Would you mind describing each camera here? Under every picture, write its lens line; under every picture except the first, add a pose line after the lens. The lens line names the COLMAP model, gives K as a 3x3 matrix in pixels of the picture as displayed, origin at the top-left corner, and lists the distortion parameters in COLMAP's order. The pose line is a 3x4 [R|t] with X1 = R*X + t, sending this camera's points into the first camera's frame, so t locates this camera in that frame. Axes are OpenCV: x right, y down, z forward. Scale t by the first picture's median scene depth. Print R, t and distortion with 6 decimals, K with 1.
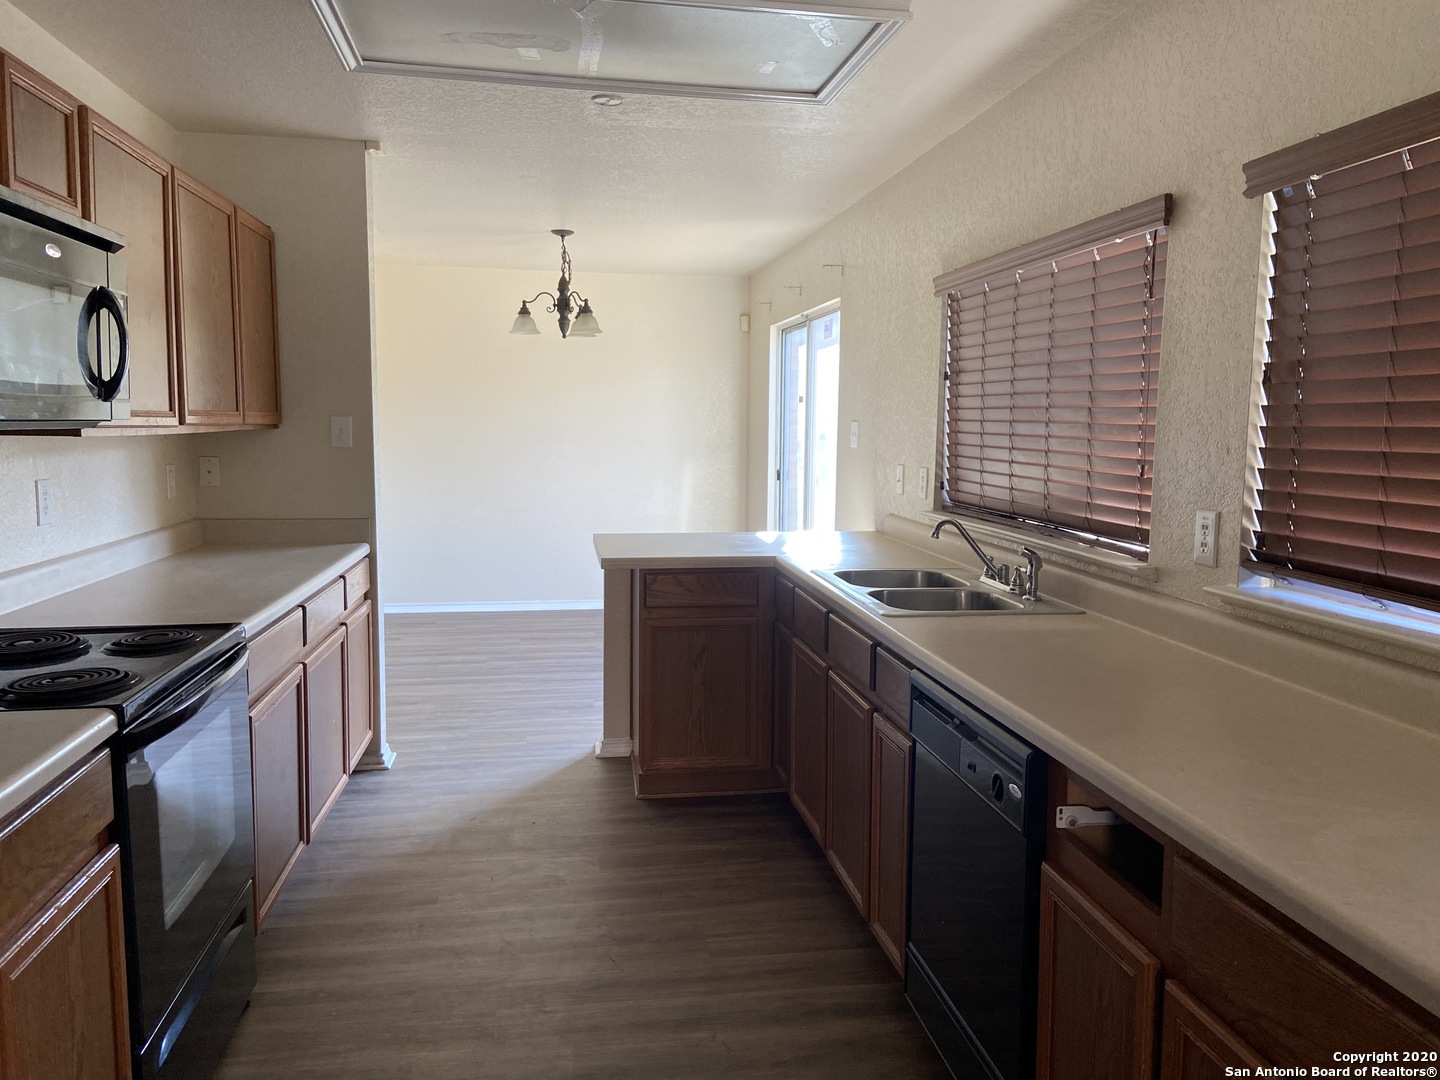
lens RADIAL K [[1079.5, 0, 717.9], [0, 1079.5, 522.9], [0, 0, 1]] dist [0.125308, -0.146490]
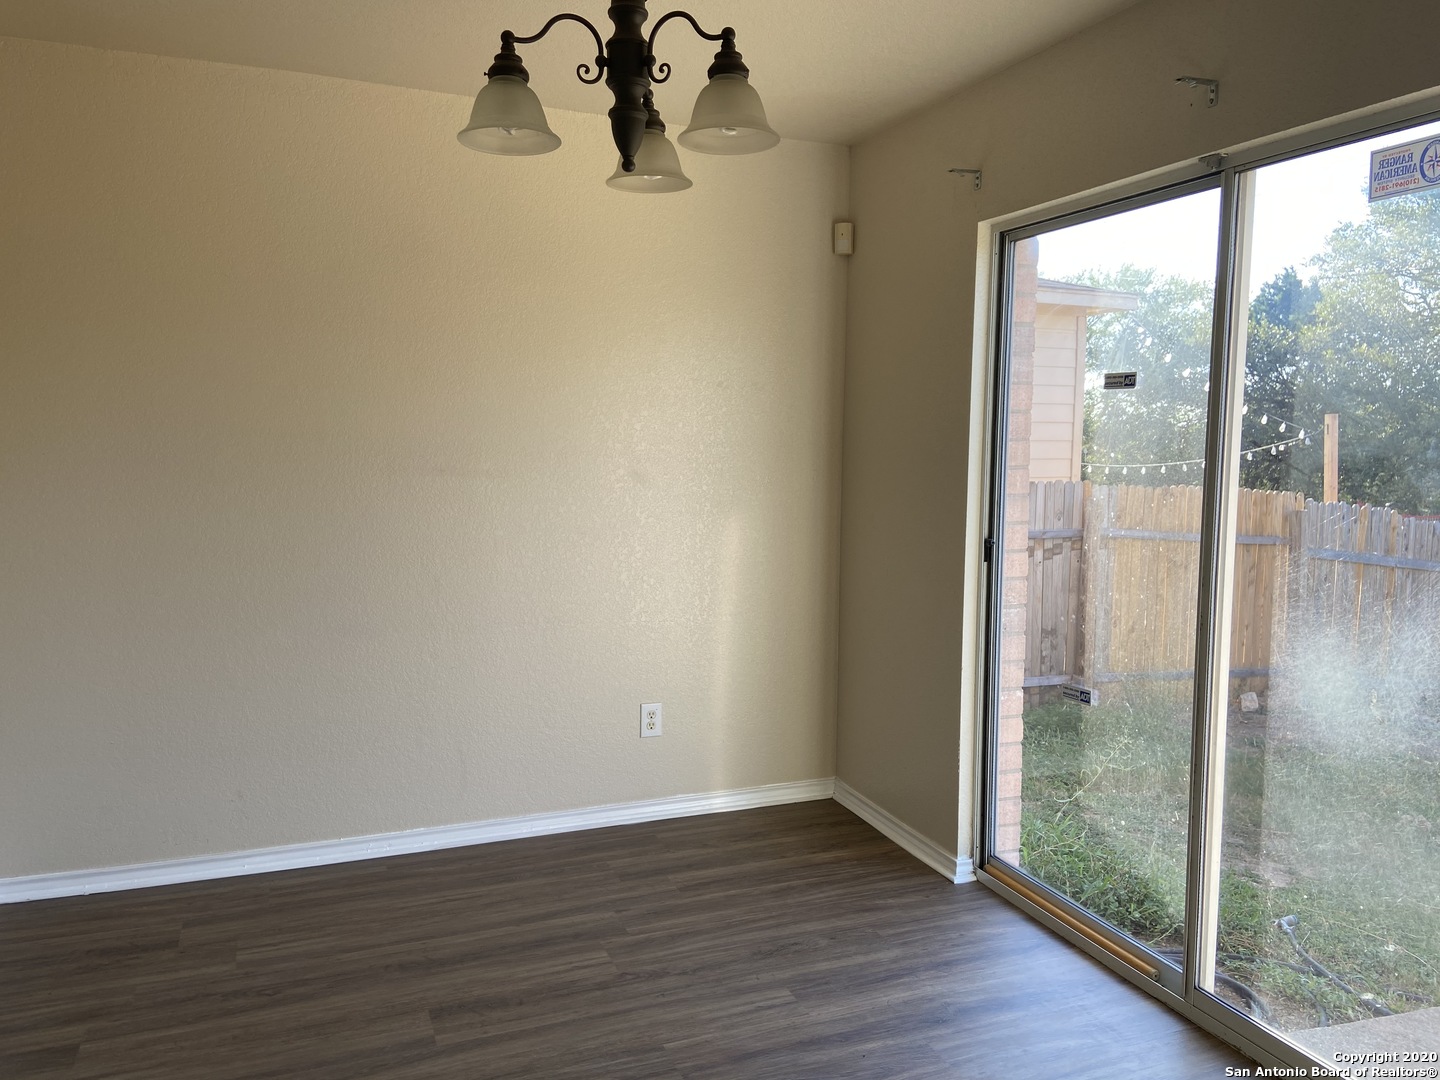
lens RADIAL K [[1079.5, 0, 717.9], [0, 1079.5, 522.9], [0, 0, 1]] dist [0.125308, -0.146490]
pose [[0.973638, -0.014991, 0.227604, -0.191483], [0.017815, 0.999788, -0.010361, -0.063286], [-0.227400, 0.014142, 0.973699, 0.686130]]
